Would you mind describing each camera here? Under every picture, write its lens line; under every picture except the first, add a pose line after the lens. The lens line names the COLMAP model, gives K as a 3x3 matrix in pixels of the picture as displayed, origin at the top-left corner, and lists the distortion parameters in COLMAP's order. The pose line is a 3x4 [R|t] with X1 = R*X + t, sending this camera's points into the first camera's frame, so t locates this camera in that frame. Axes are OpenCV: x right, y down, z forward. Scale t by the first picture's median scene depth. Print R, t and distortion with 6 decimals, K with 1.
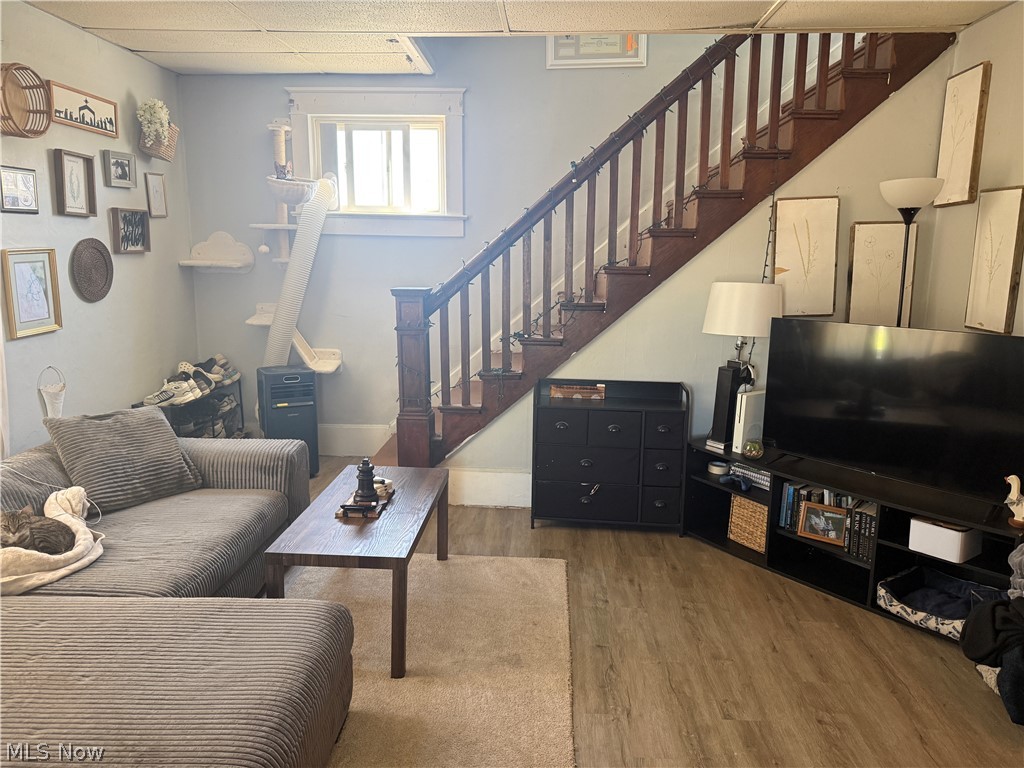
lens RADIAL K [[723.2, 0, 510.5], [0, 723.2, 378.2], [0, 0, 1]] dist [0.000614, -0.019252]
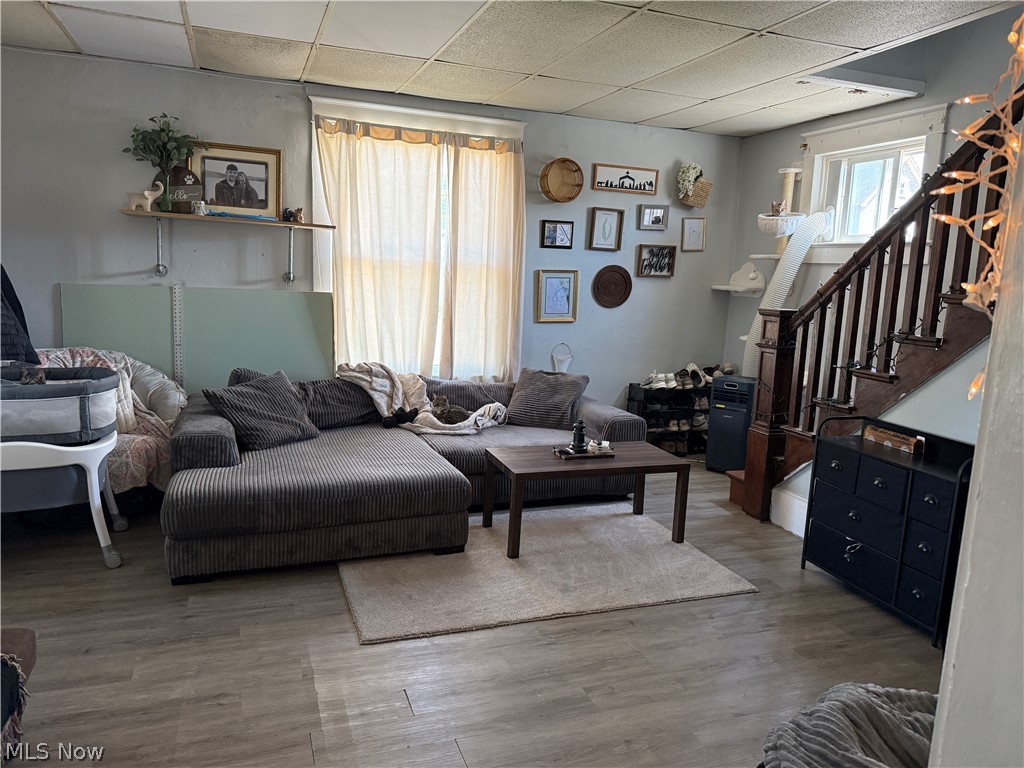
lens RADIAL K [[723.2, 0, 506.5], [0, 723.2, 390.9], [0, 0, 1]] dist [0.000614, -0.019252]
pose [[0.368017, 0.150129, -0.917619, 0.725183], [-0.199391, 0.976663, 0.079822, -0.014407], [0.908189, 0.153590, 0.389363, 0.252536]]
